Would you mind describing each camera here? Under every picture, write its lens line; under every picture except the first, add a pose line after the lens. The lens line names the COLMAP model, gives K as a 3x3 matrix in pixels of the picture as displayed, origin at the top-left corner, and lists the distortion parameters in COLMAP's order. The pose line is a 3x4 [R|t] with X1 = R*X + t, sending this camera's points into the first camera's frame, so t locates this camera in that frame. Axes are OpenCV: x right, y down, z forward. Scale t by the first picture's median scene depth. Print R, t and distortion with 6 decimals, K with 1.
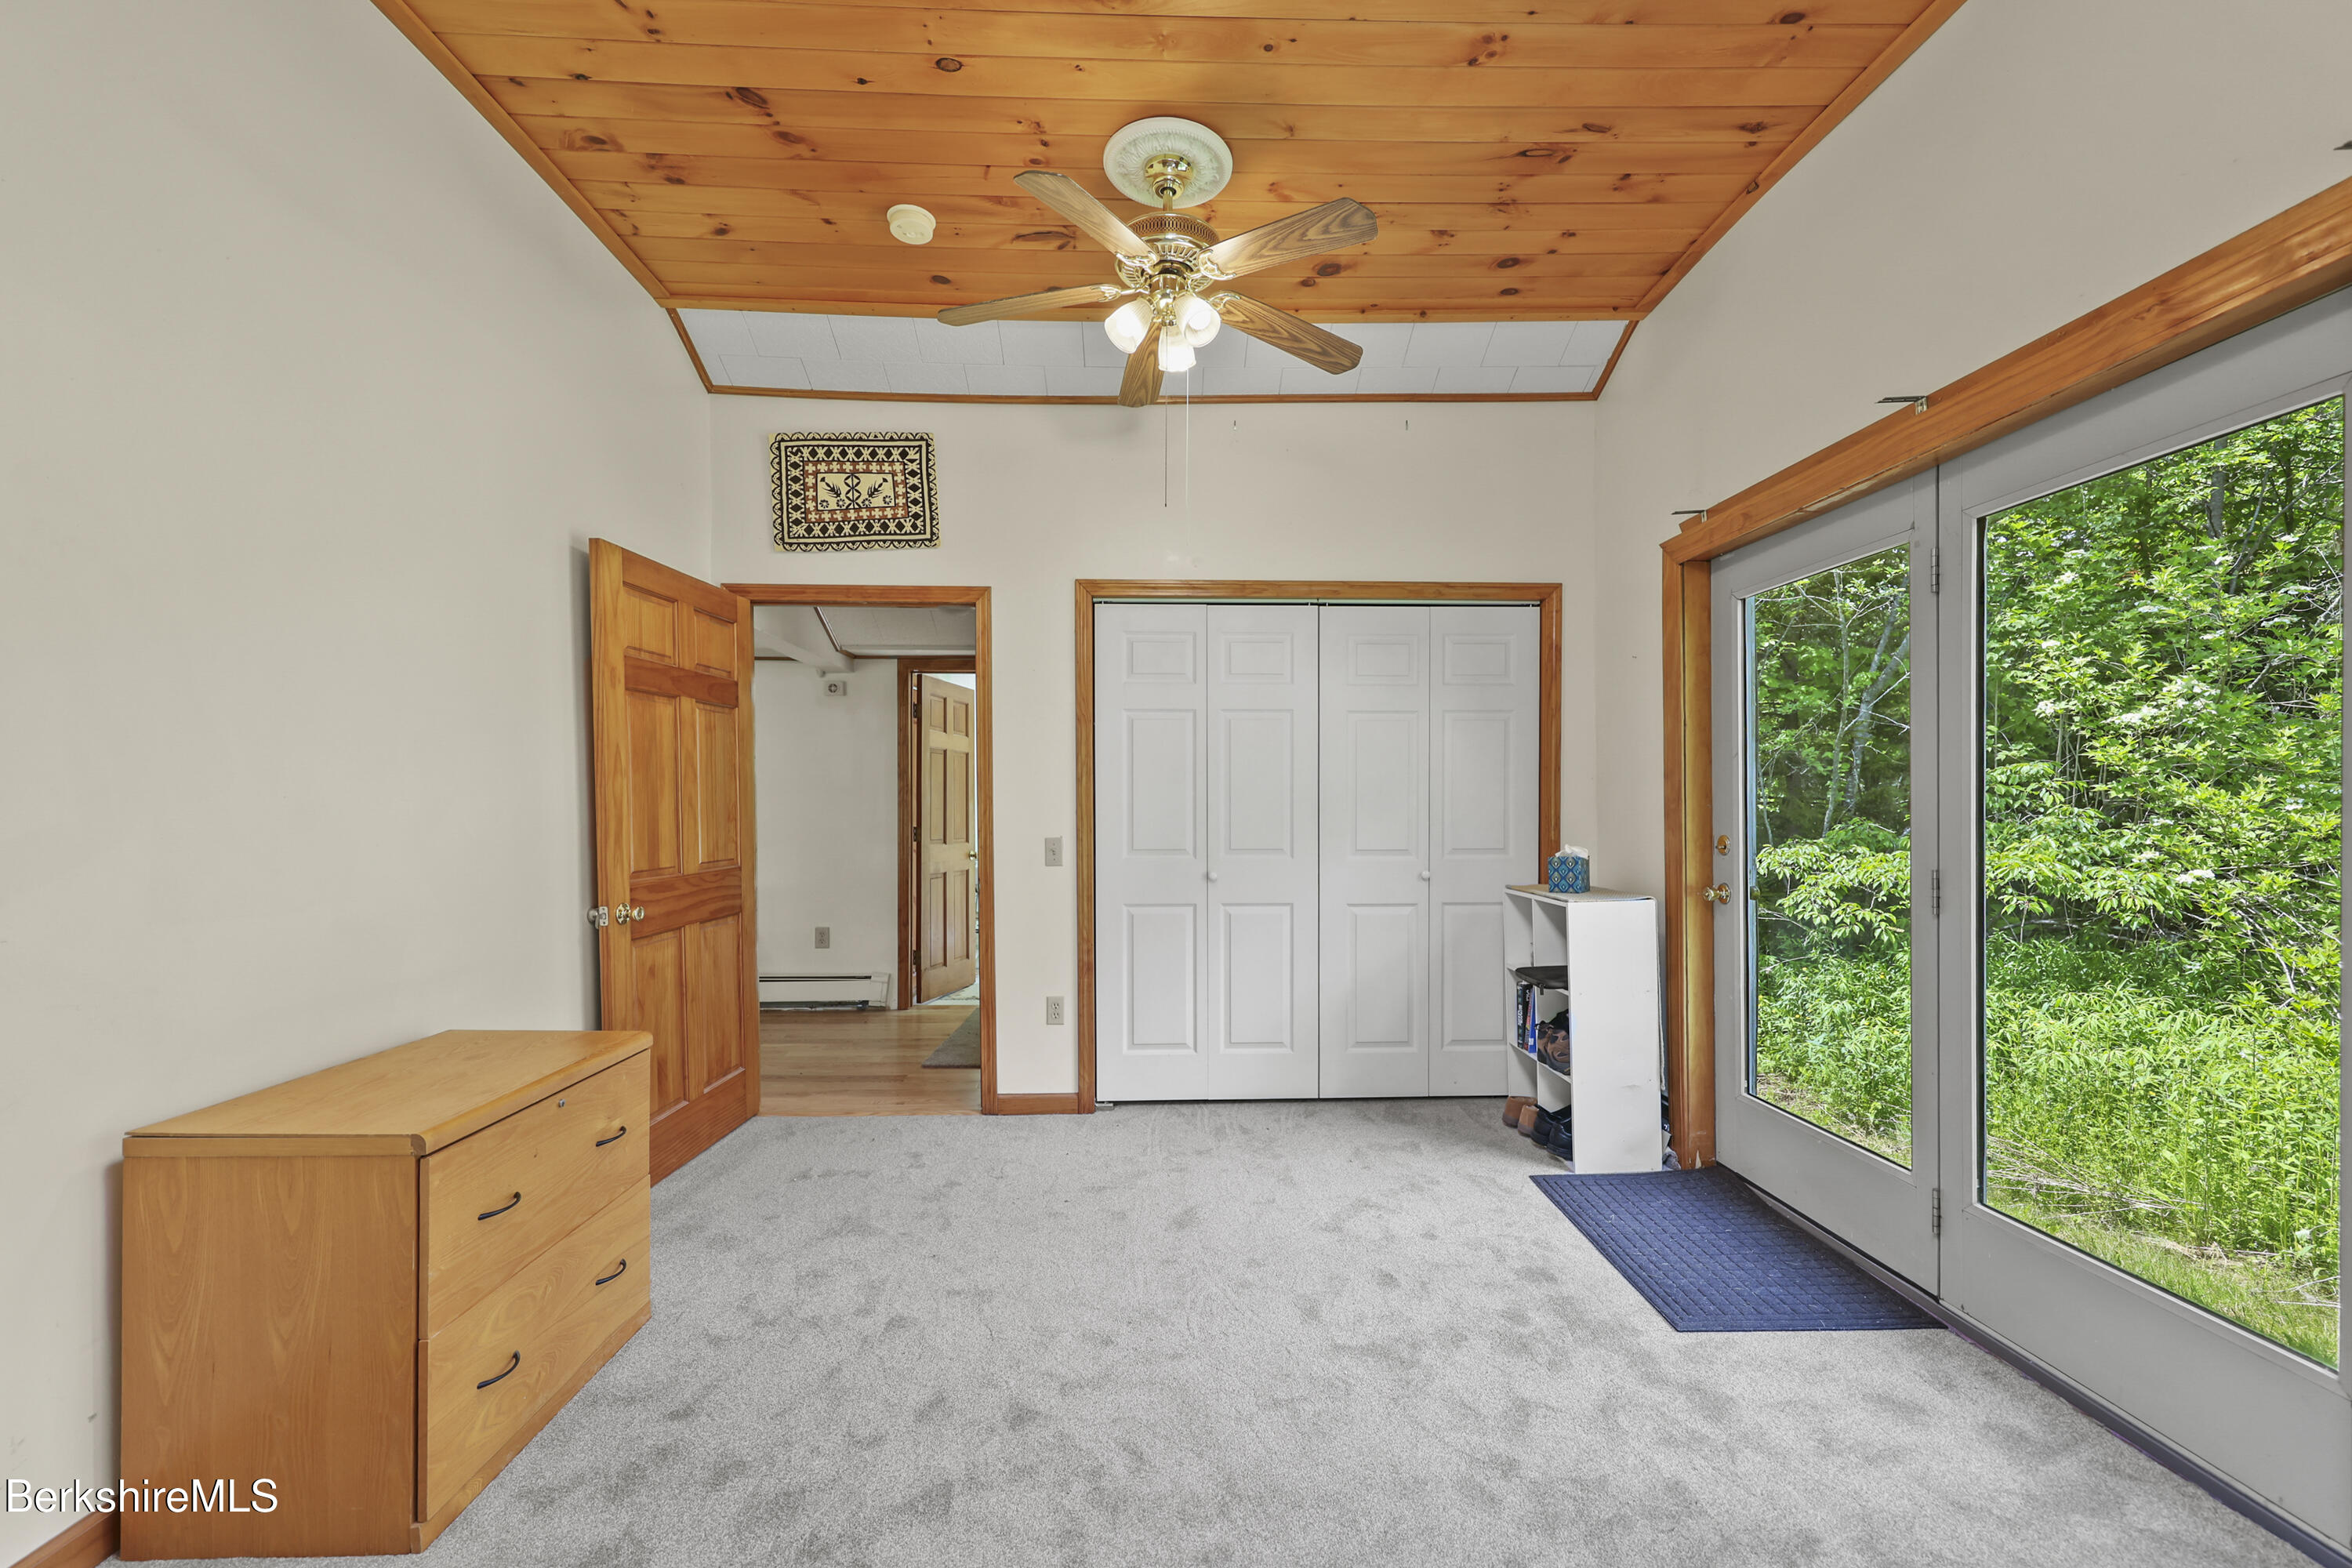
lens RADIAL K [[950.9, 0, 1182.3], [0, 950.9, 807.7], [0, 0, 1]] dist [-0.000773, 0.000361]
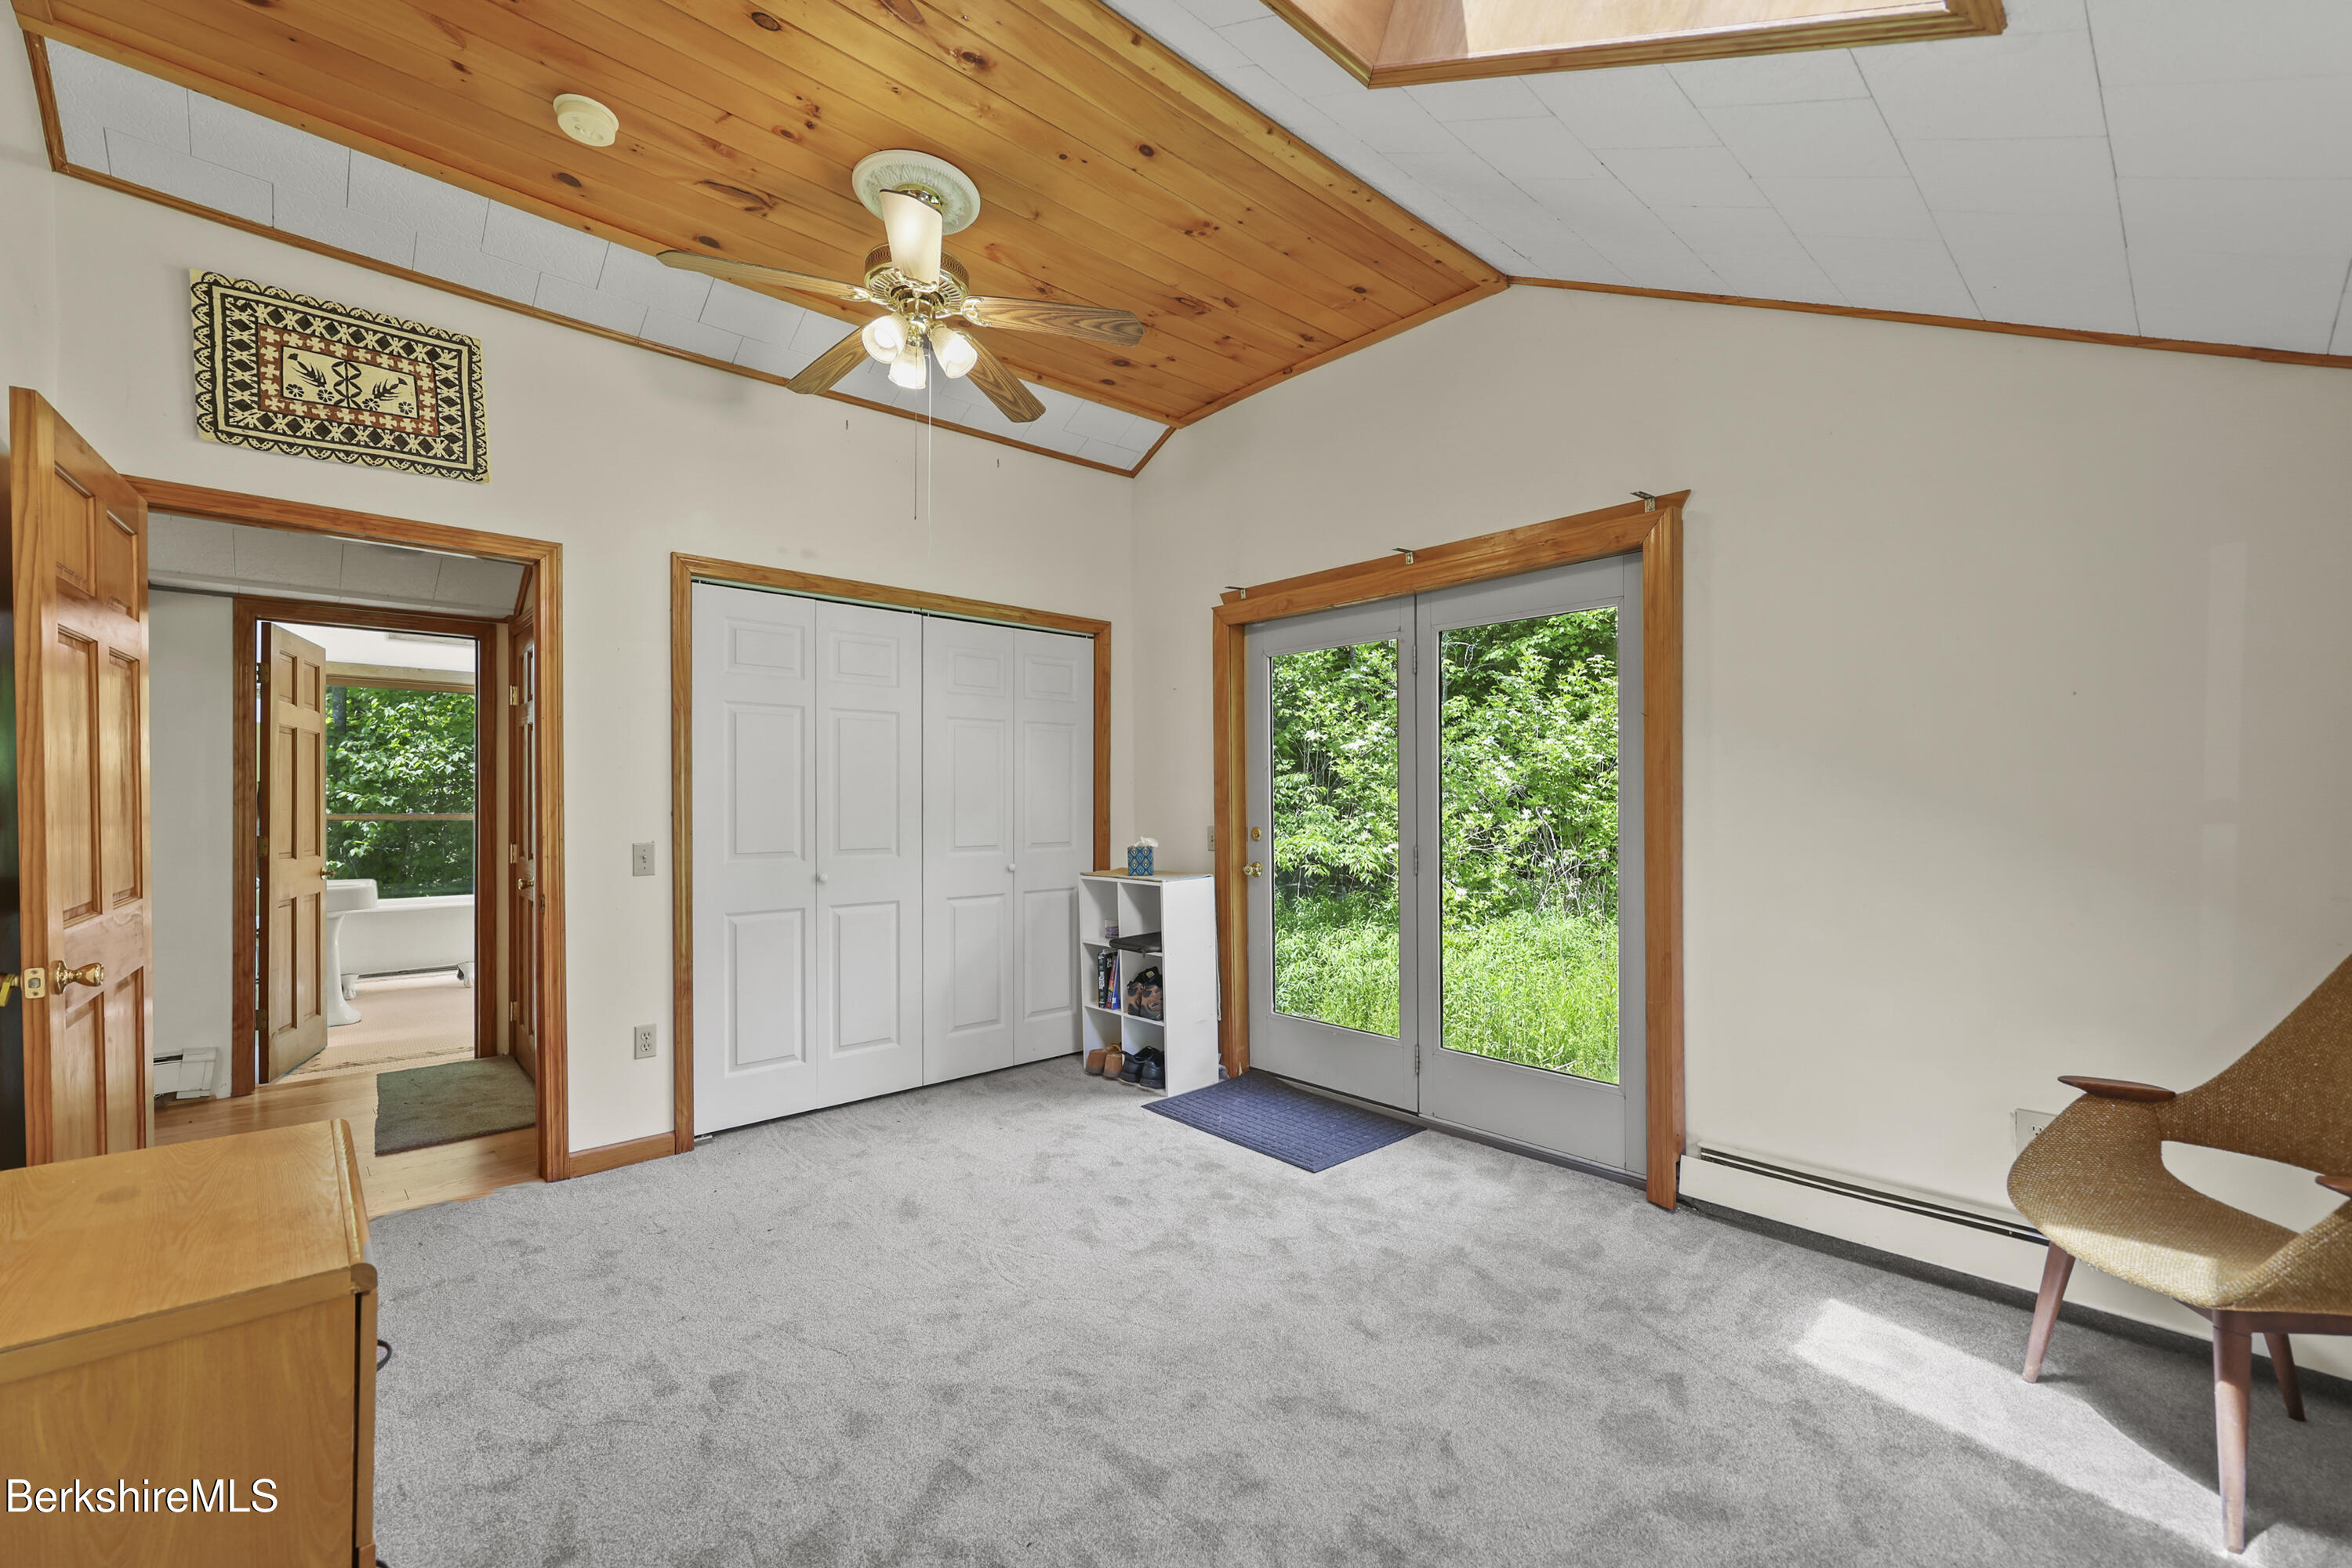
lens RADIAL K [[950.9, 0, 1187.7], [0, 950.9, 791.4], [0, 0, 1]] dist [-0.000773, 0.000361]
pose [[0.763984, 0.007247, 0.645194, -0.330515], [0.002119, 0.999903, -0.013740, -0.003113], [-0.645232, 0.011864, 0.763895, 0.012327]]
